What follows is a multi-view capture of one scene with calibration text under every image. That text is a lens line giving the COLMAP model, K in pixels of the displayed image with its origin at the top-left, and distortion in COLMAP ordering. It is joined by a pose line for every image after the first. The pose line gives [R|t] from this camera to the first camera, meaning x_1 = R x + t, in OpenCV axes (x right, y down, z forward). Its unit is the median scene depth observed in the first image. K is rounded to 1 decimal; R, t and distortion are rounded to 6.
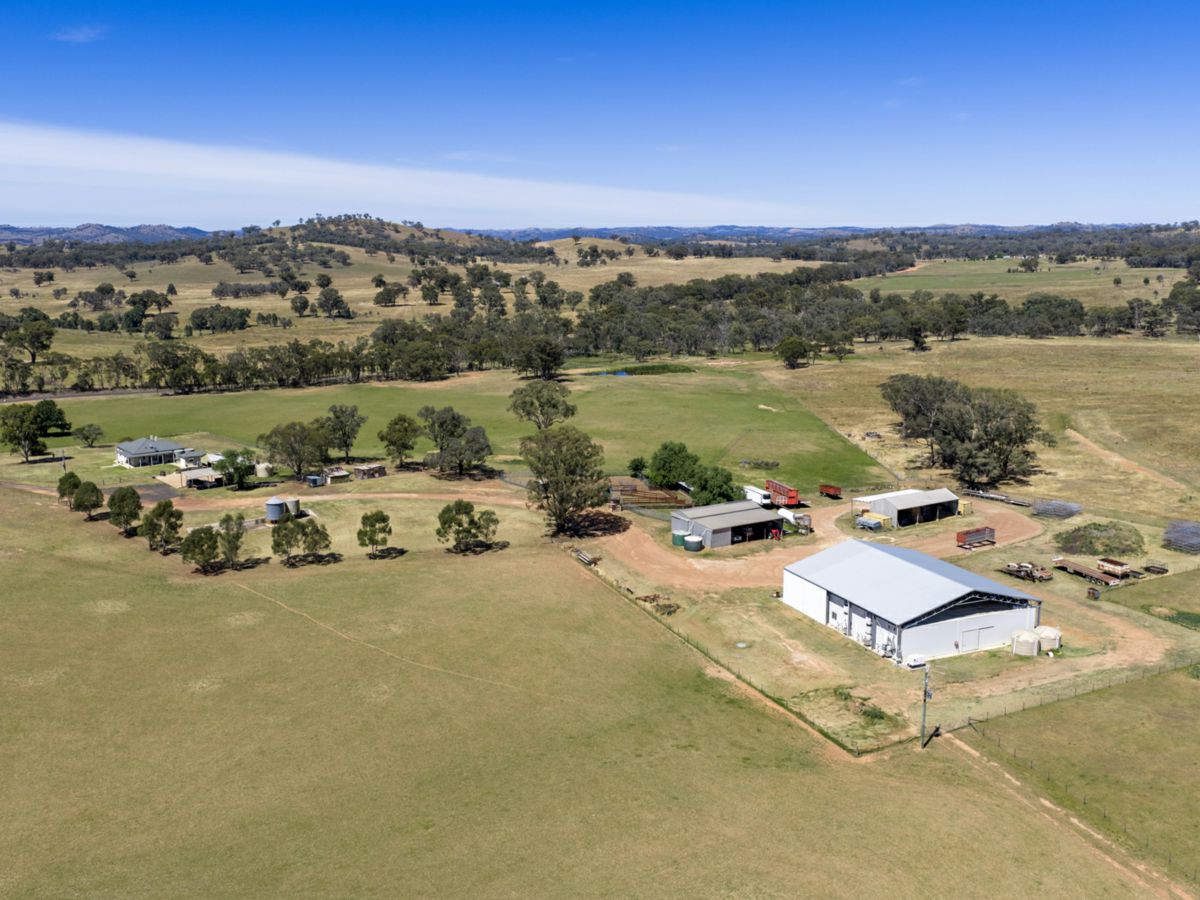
lens RADIAL K [[1166.5, 0, 600.0], [0, 1166.5, 450.0], [0, 0, 1]] dist [0.042808, -0.071019]
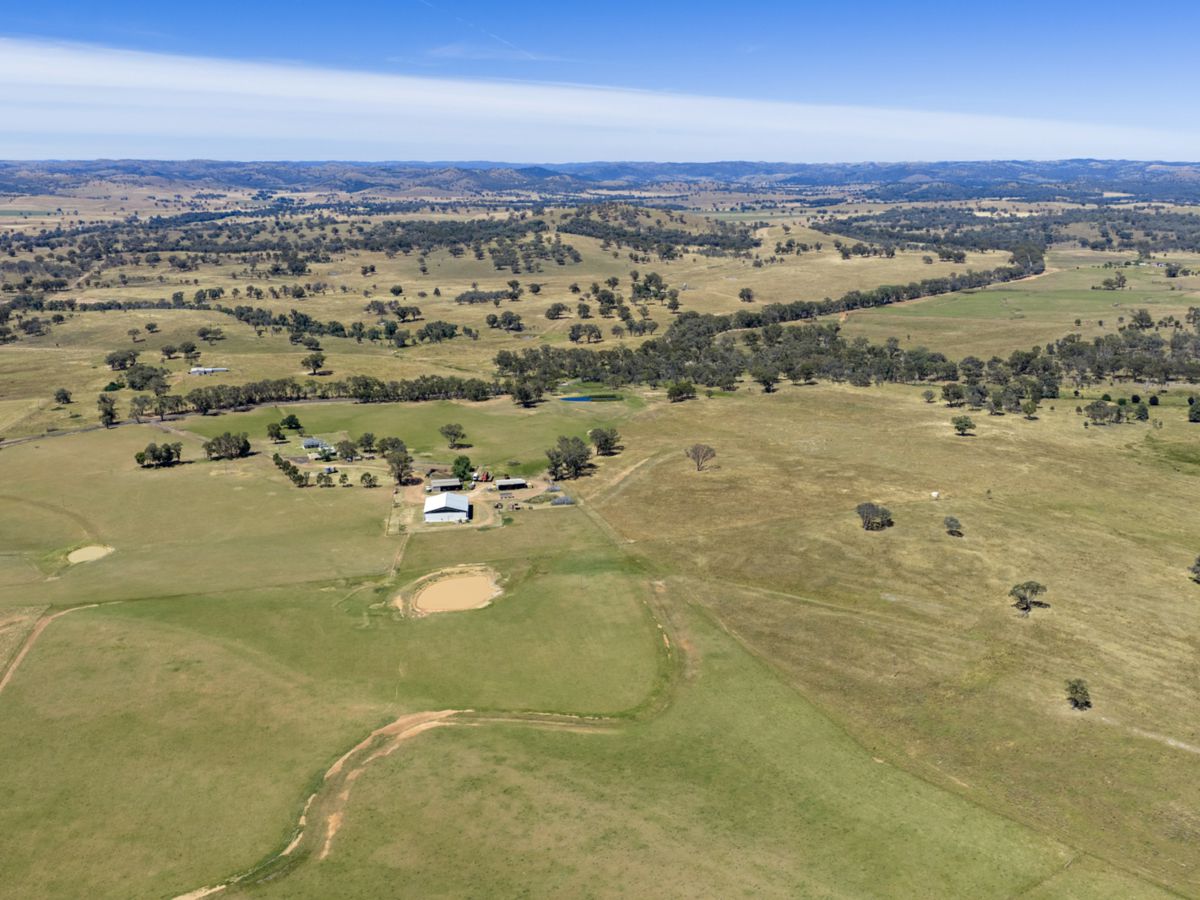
lens RADIAL K [[1166.5, 0, 600.0], [0, 1166.5, 450.0], [0, 0, 1]] dist [0.042808, -0.071019]
pose [[0.956990, 0.075605, -0.280095, 0.687945], [-0.057654, 0.995752, 0.071796, -0.142690], [0.284333, -0.052559, 0.957284, -0.974277]]
